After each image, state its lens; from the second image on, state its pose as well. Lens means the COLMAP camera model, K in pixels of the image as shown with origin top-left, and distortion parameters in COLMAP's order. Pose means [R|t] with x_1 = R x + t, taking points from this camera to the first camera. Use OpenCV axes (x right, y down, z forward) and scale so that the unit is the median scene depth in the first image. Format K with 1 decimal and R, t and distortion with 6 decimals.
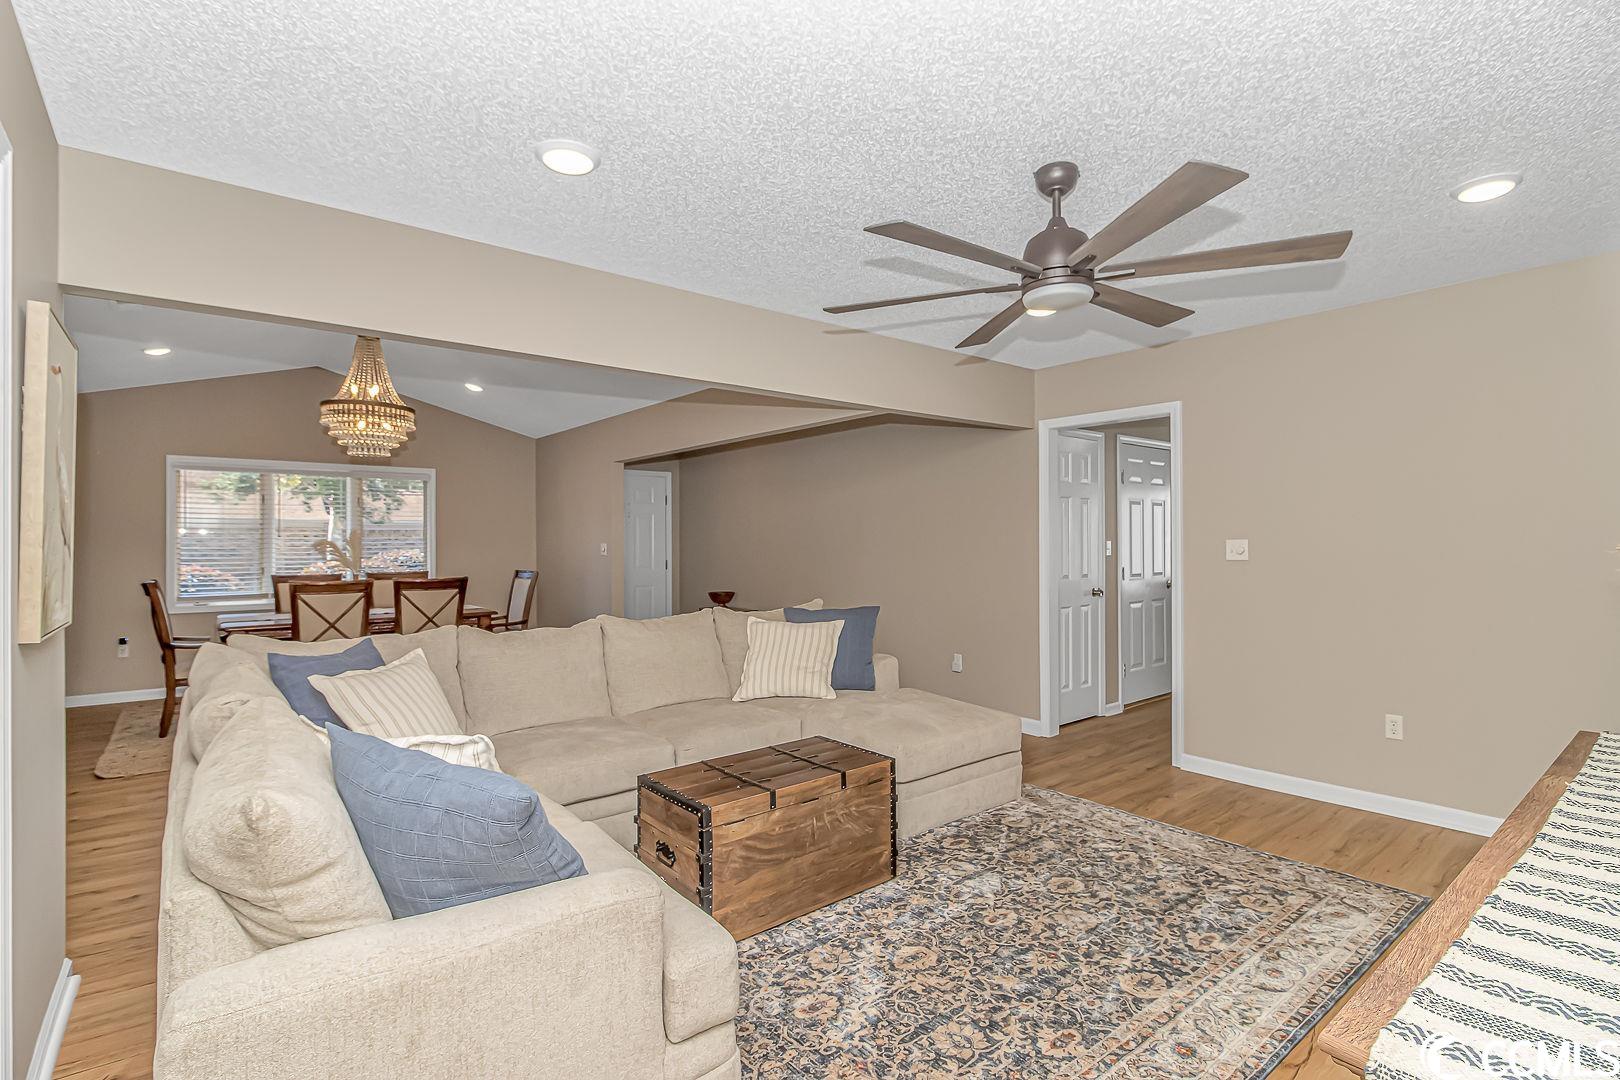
lens RADIAL K [[759.5, 0, 812.4], [0, 759.5, 531.9], [0, 0, 1]] dist [0.000918, -0.009334]
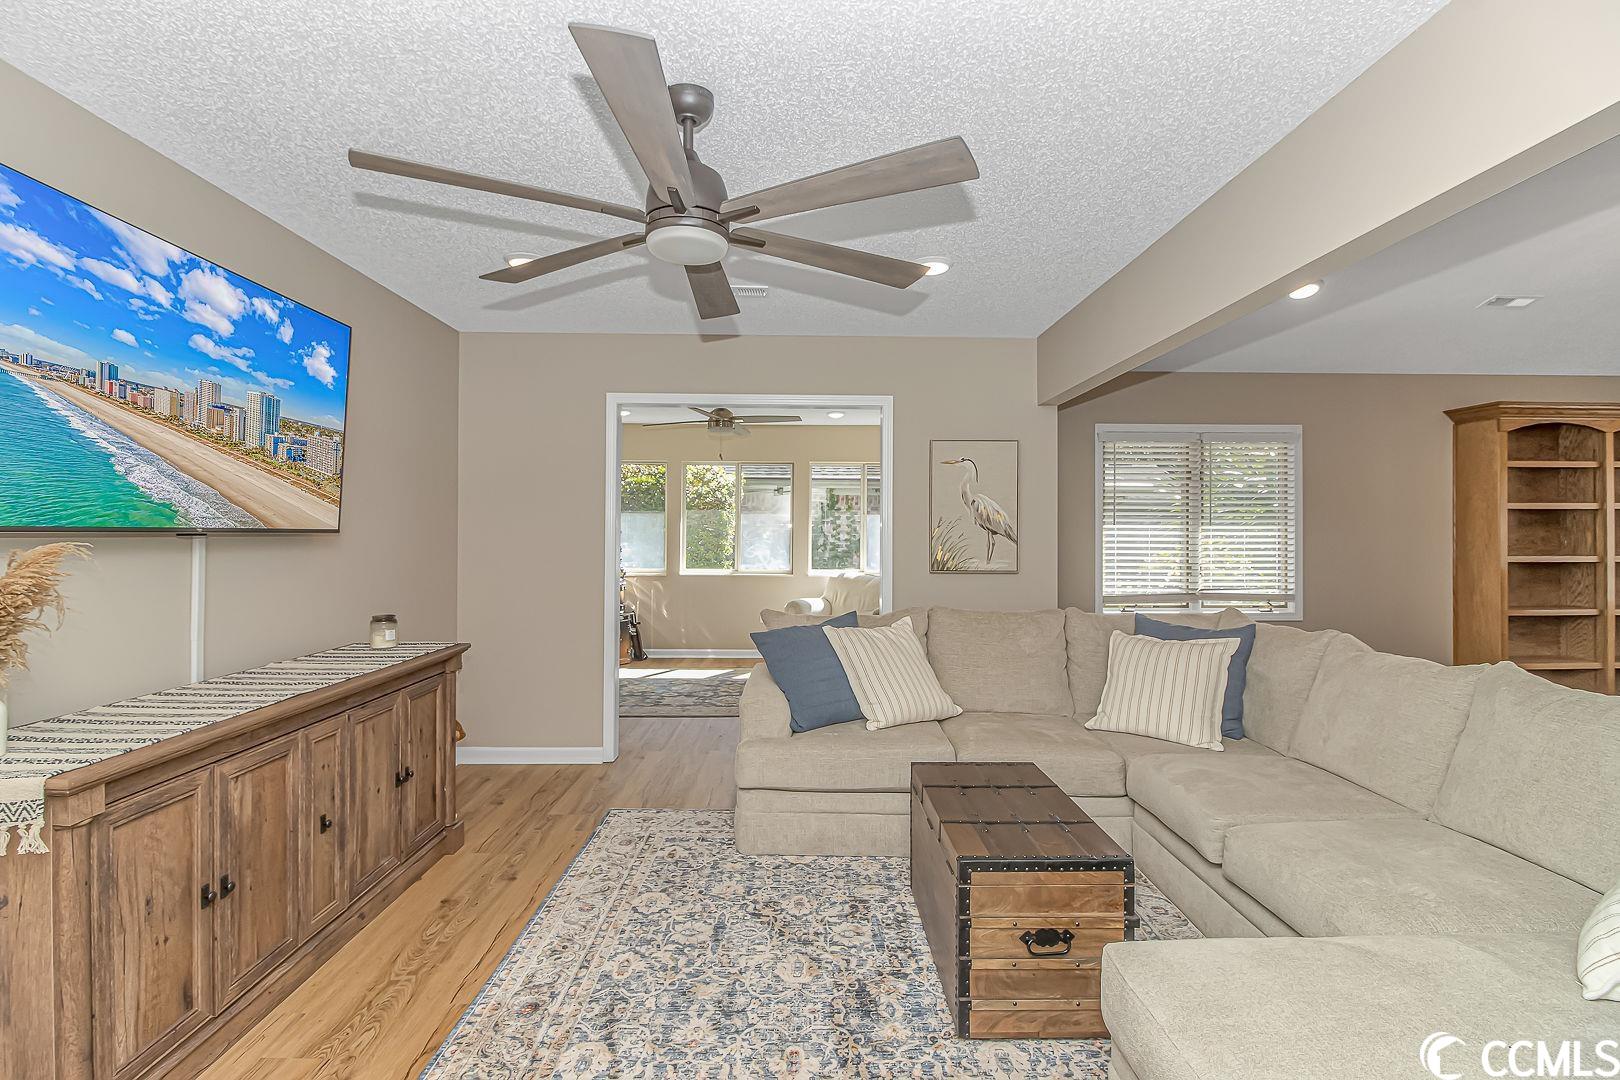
lens RADIAL K [[759.5, 0, 812.4], [0, 759.5, 531.9], [0, 0, 1]] dist [0.000918, -0.009334]
pose [[-0.621524, 0.003421, -0.783388, 0.409122], [0.009473, 0.999950, -0.003149, 0.004401], [0.783338, -0.009379, -0.621525, 0.754712]]
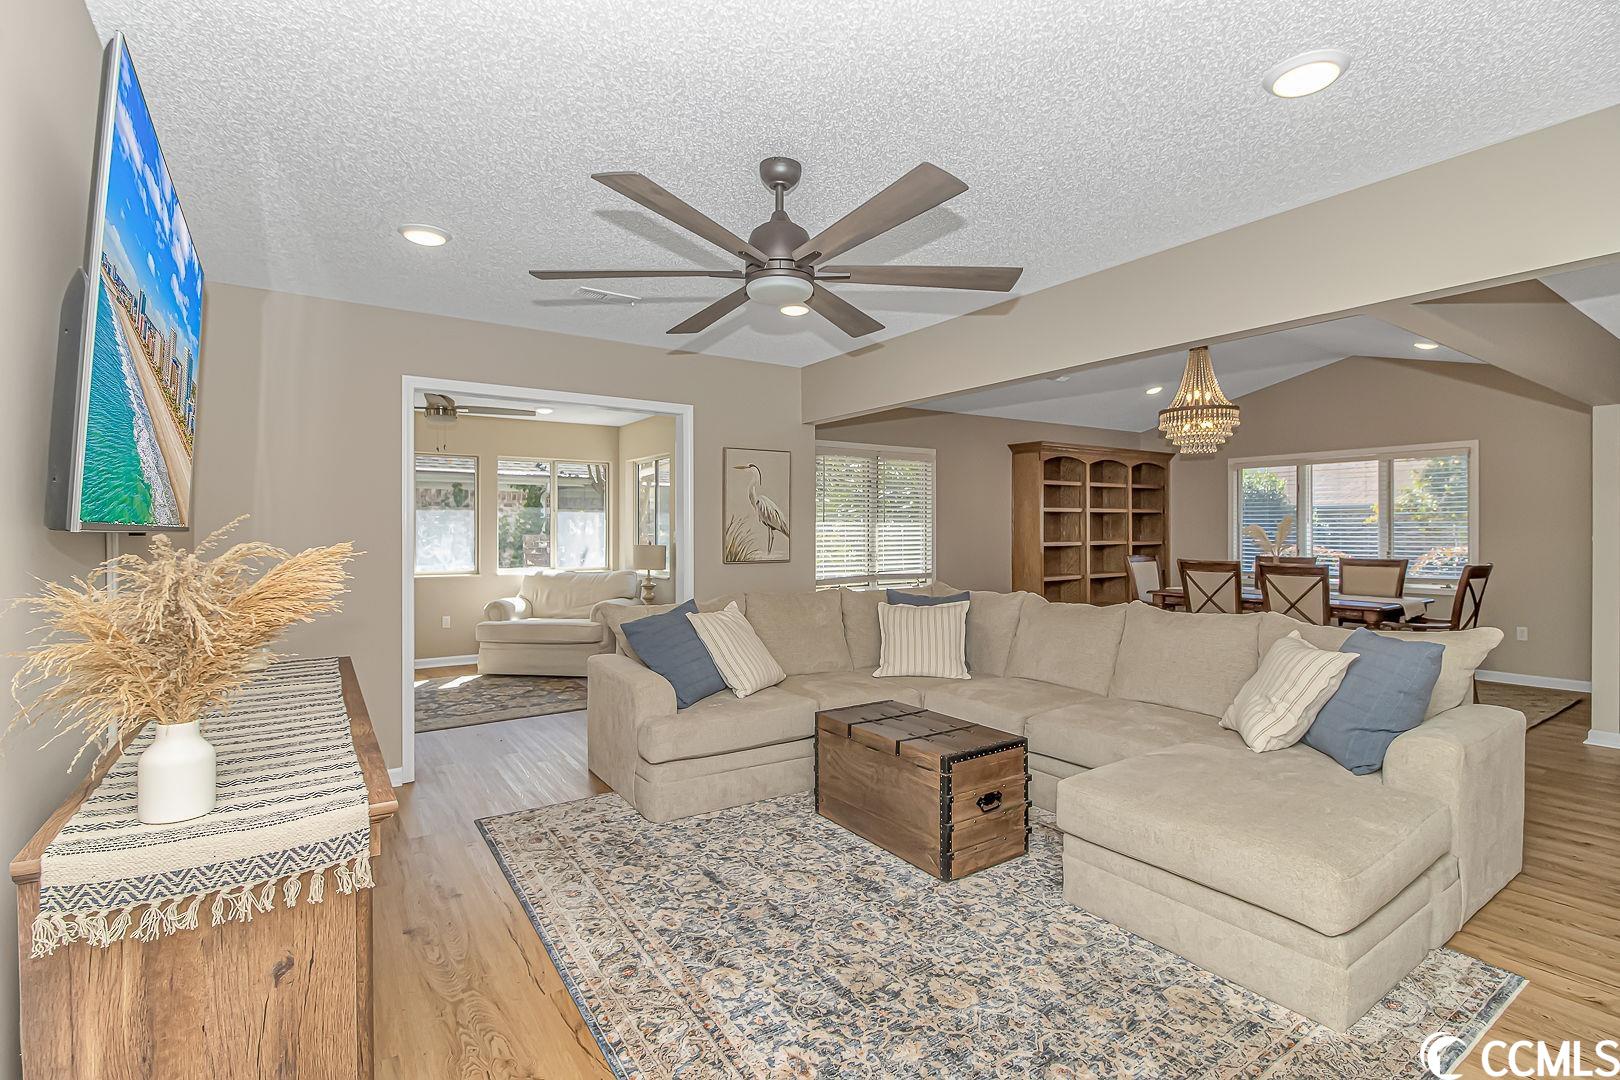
lens RADIAL K [[748.4, 0, 815.7], [0, 748.4, 537.3], [0, 0, 1]] dist [0.002409, 0.000076]
pose [[-0.084846, 0.016209, -0.996262, 0.604722], [0.014602, 0.999781, 0.015023, 0.002275], [0.996287, -0.013273, -0.085064, 0.527174]]
